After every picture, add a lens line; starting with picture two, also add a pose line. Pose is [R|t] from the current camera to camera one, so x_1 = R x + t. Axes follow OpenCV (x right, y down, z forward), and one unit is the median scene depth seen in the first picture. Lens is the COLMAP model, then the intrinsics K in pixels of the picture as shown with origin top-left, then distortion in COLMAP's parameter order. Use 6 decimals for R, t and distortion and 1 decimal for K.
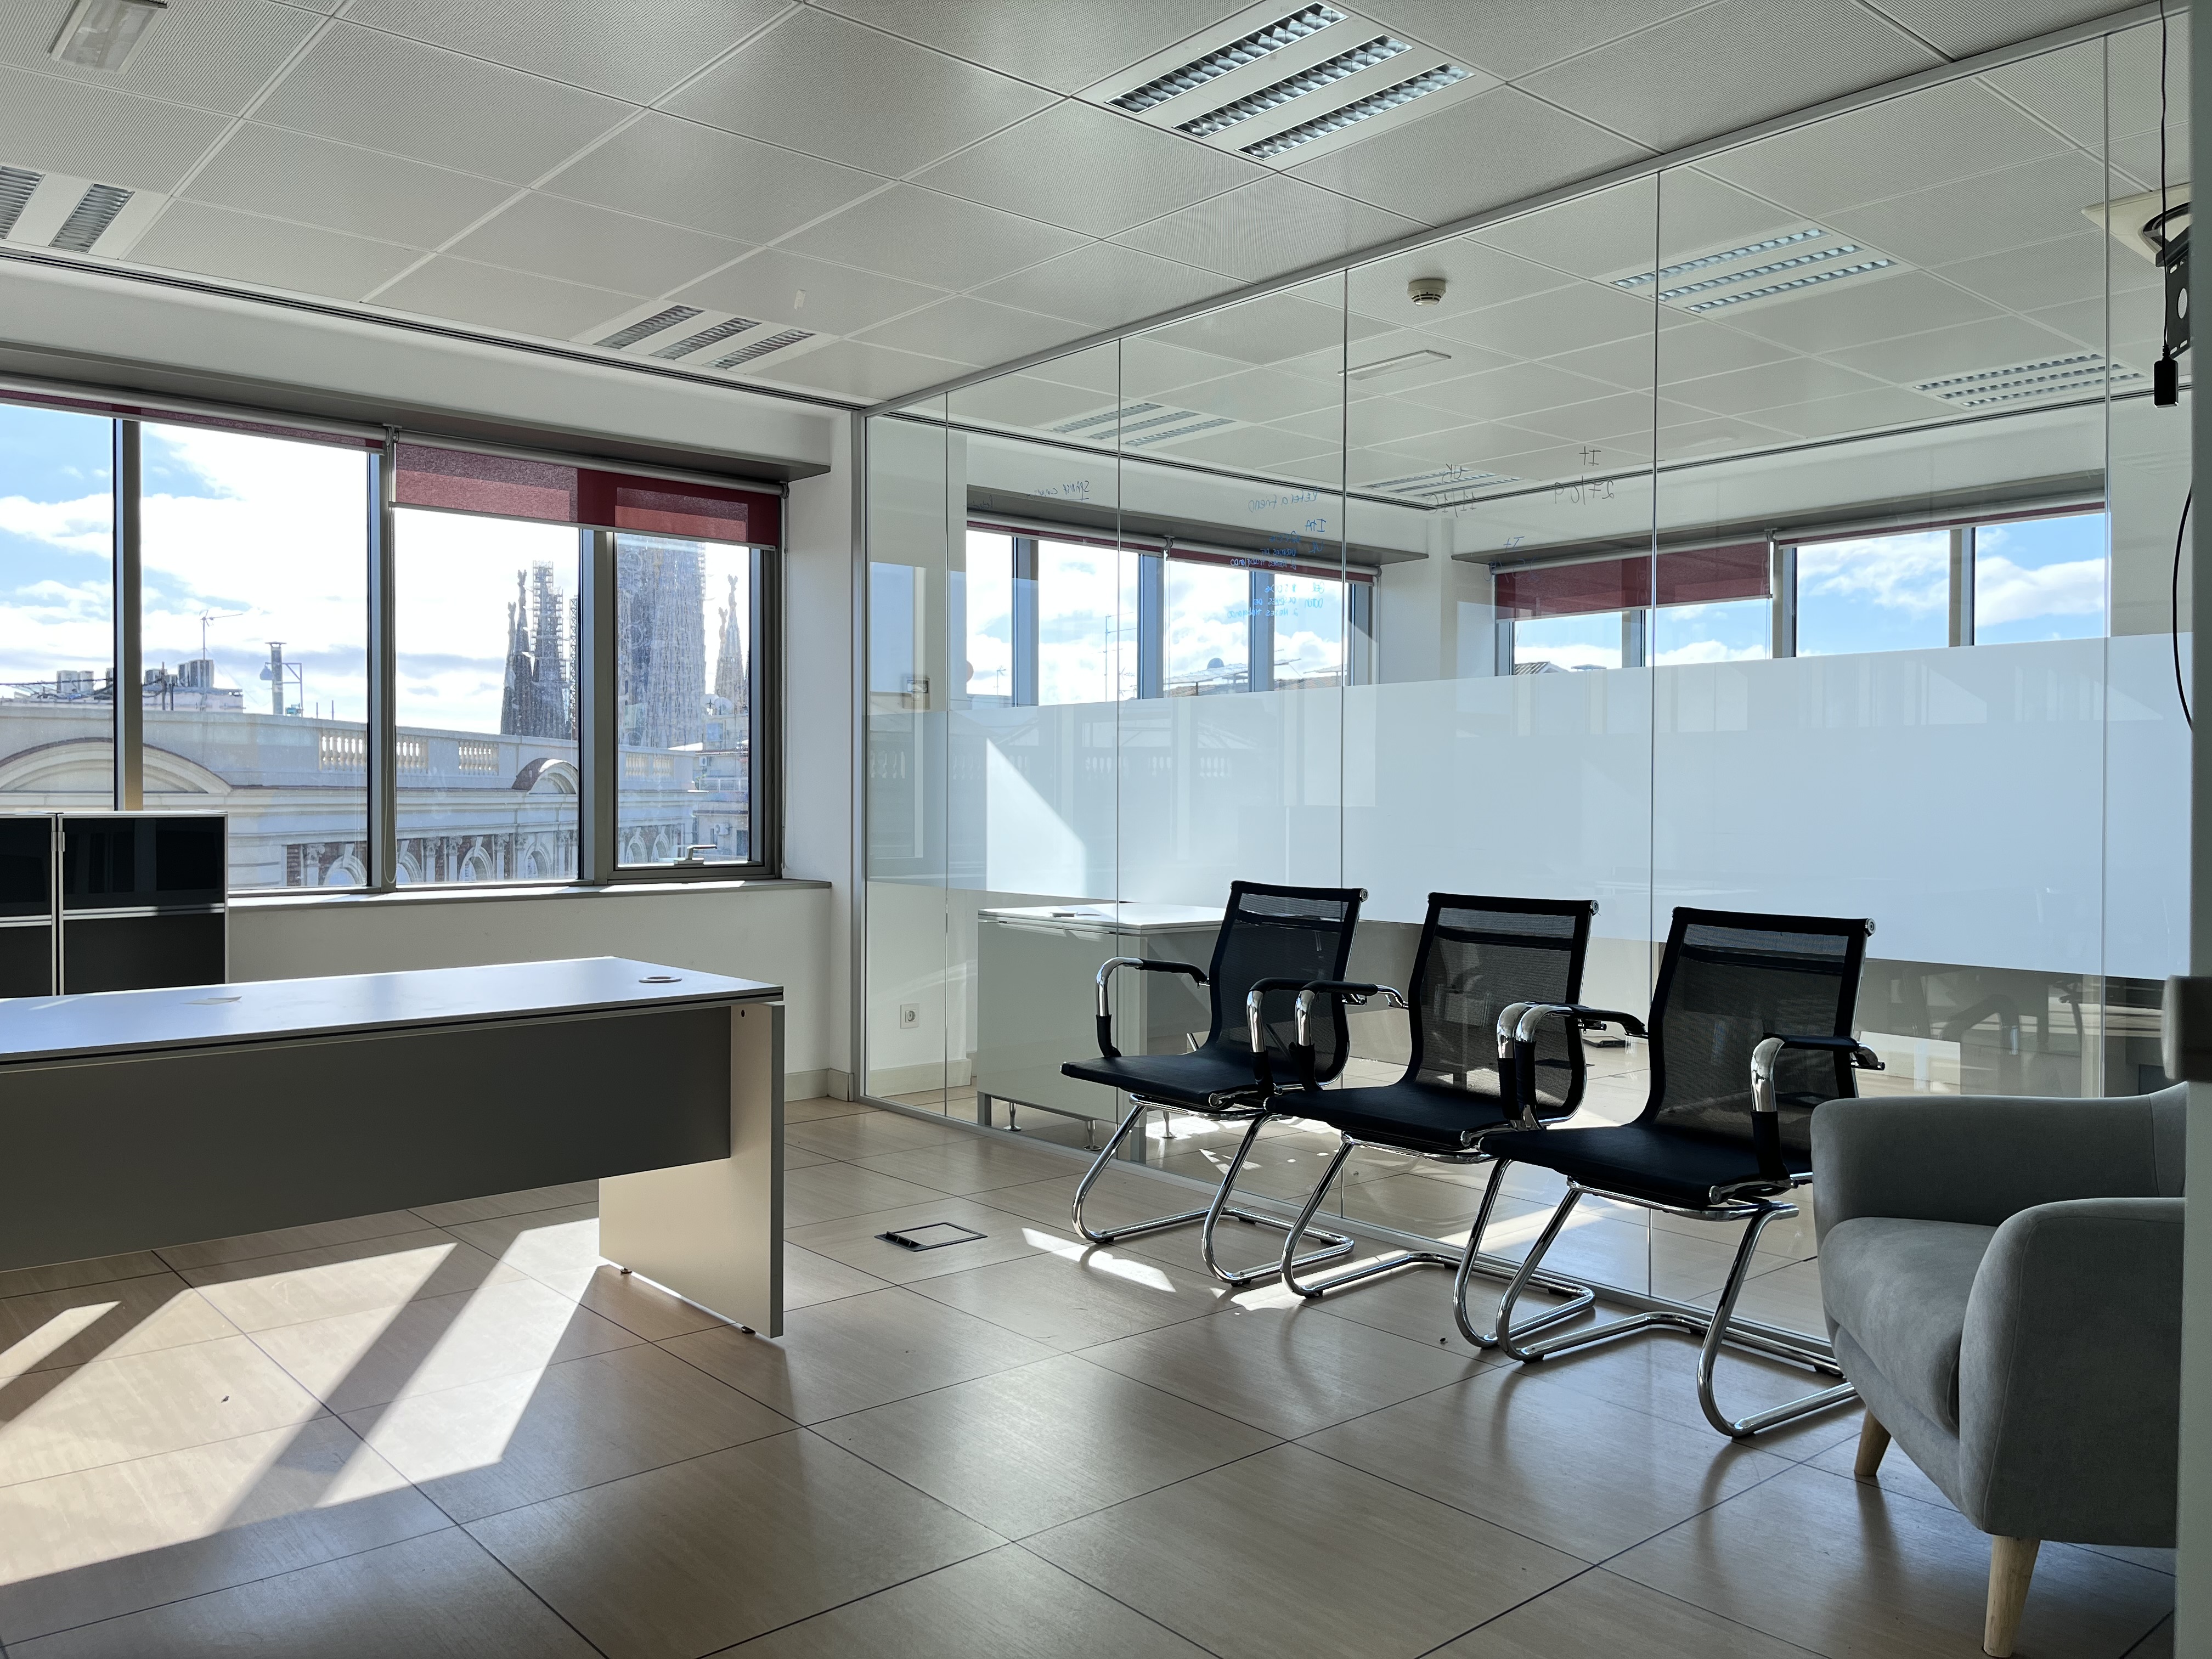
lens RADIAL K [[1666.8, 0, 1106.0], [0, 1666.8, 829.5], [0, 0, 1]] dist [-0.003314, -0.000643]
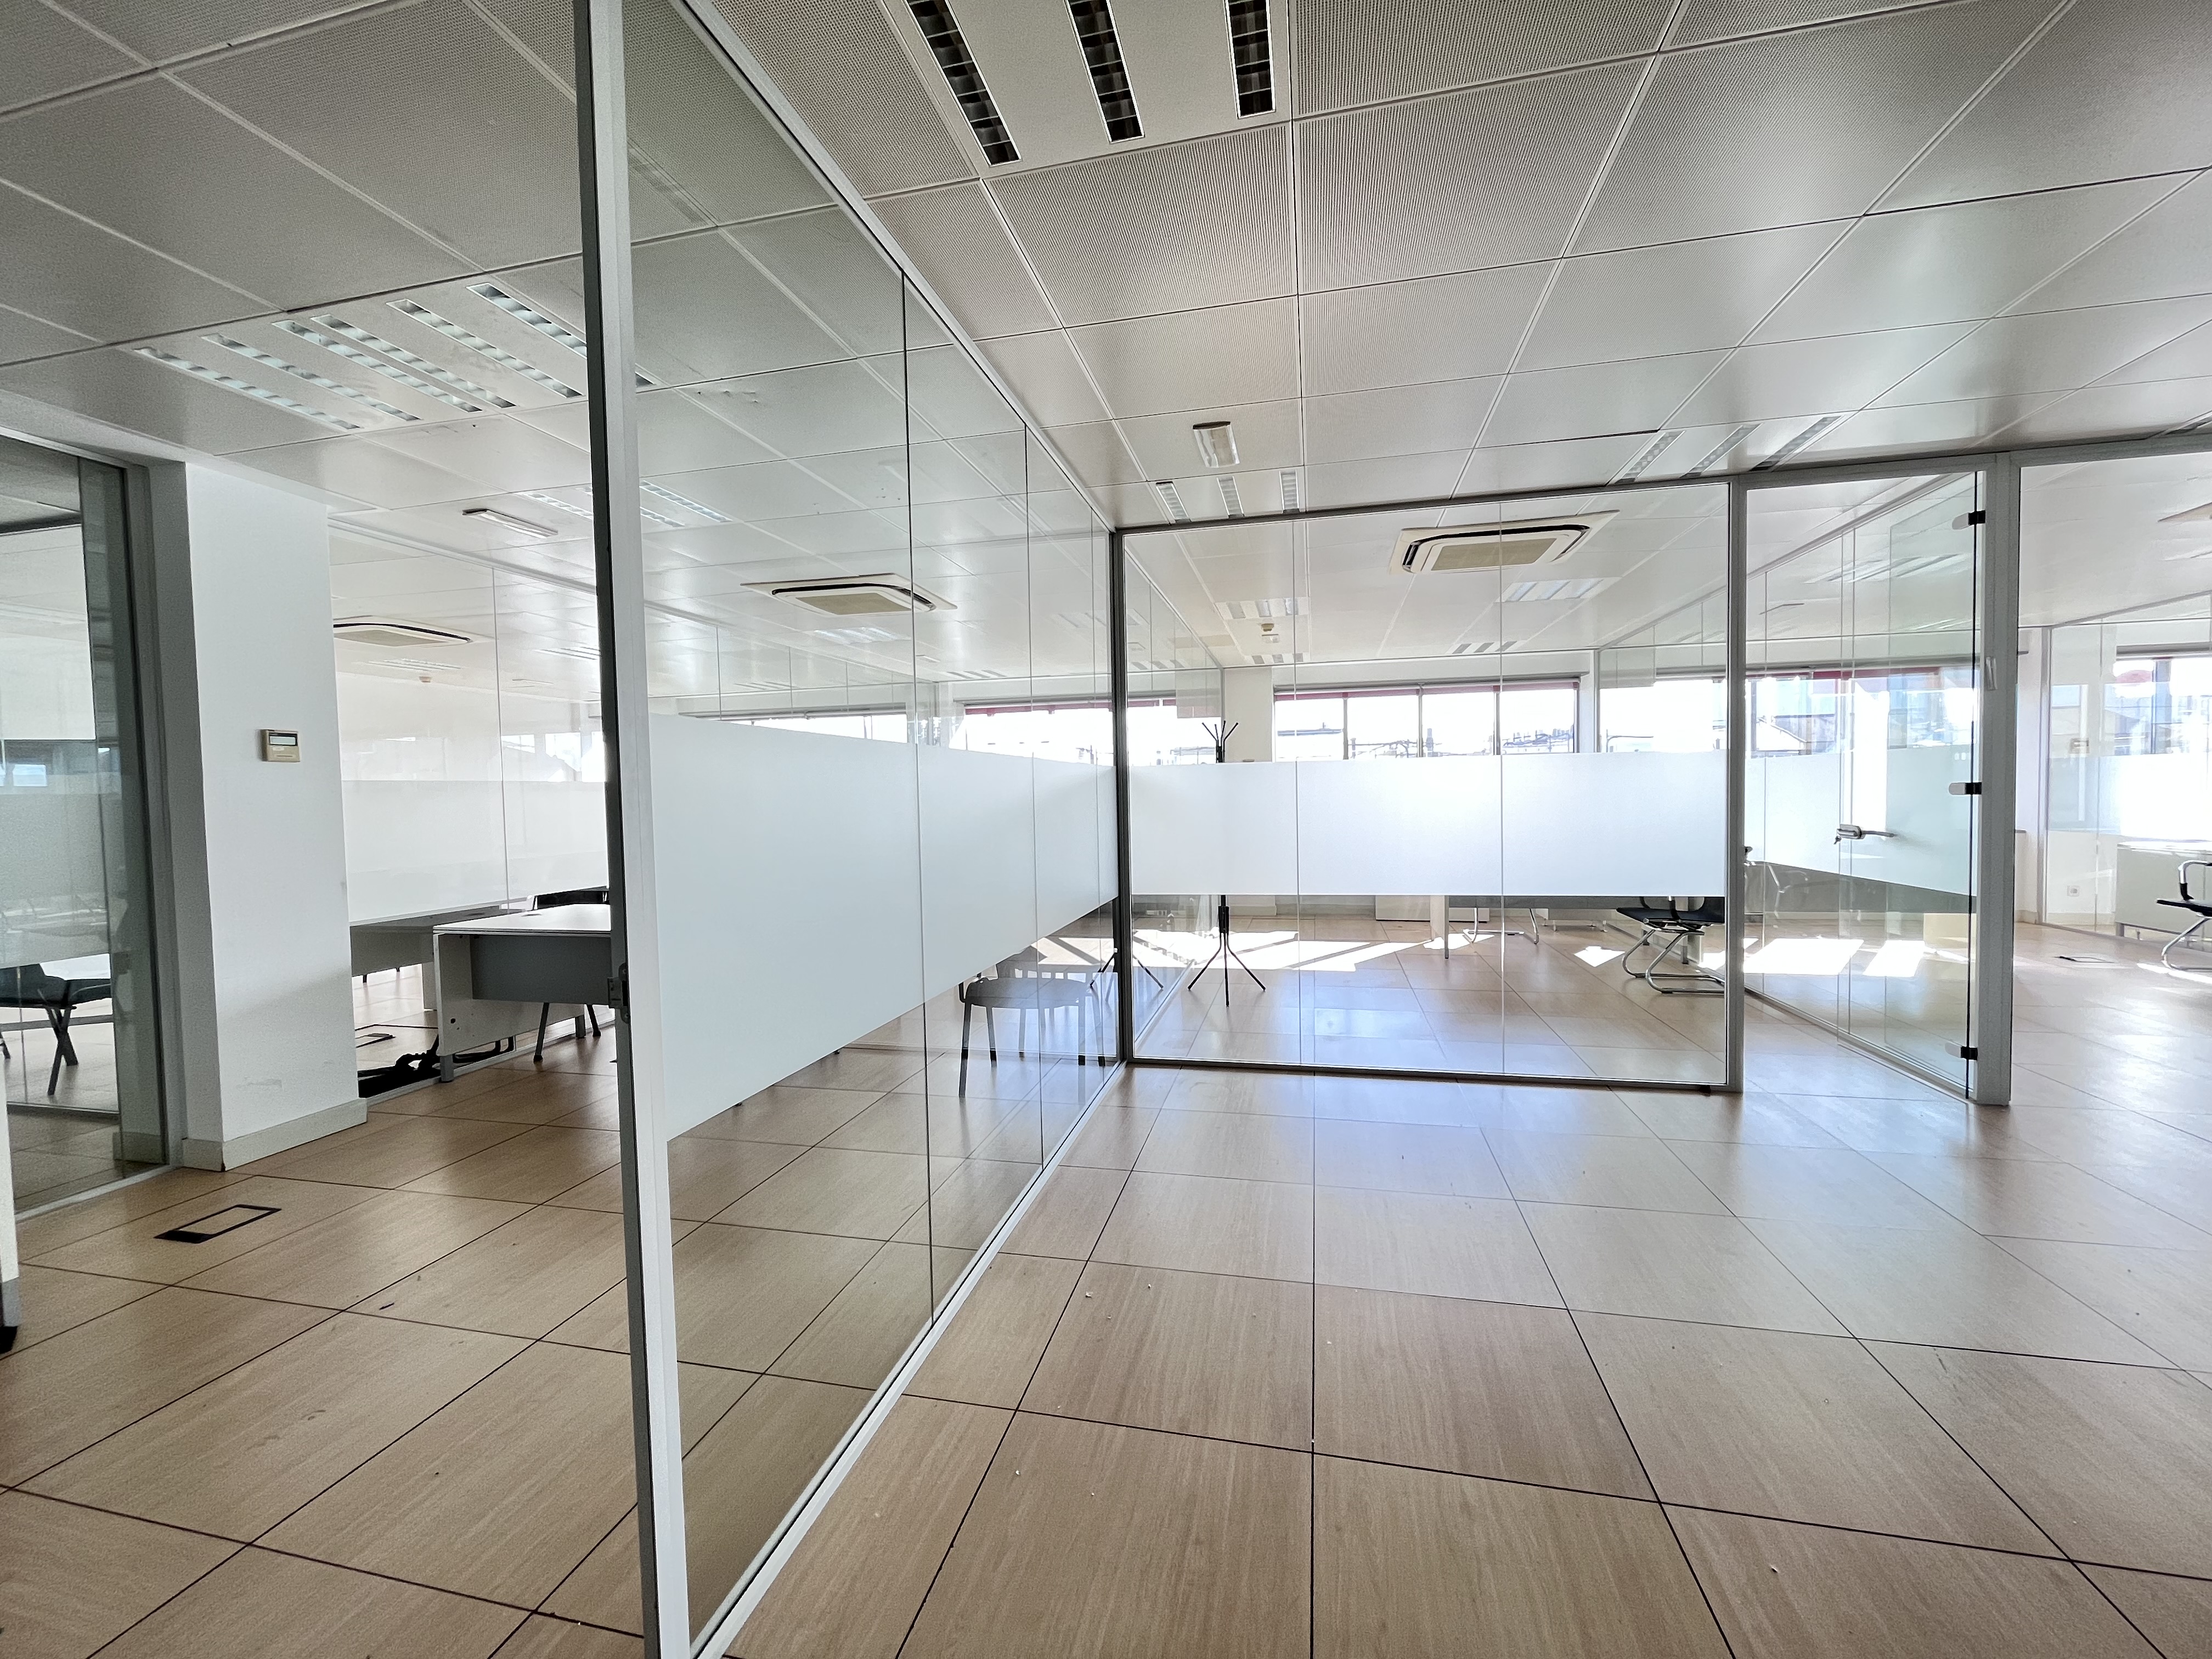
lens RADIAL K [[898.2, 0, 1106.0], [0, 898.2, 829.5], [0, 0, 1]] dist [-0.000900, -0.000141]
pose [[0.590833, 0.017973, -0.806593, 0.070814], [0.007932, 0.999574, 0.028083, -0.013566], [0.806755, -0.022990, 0.590439, -0.634410]]
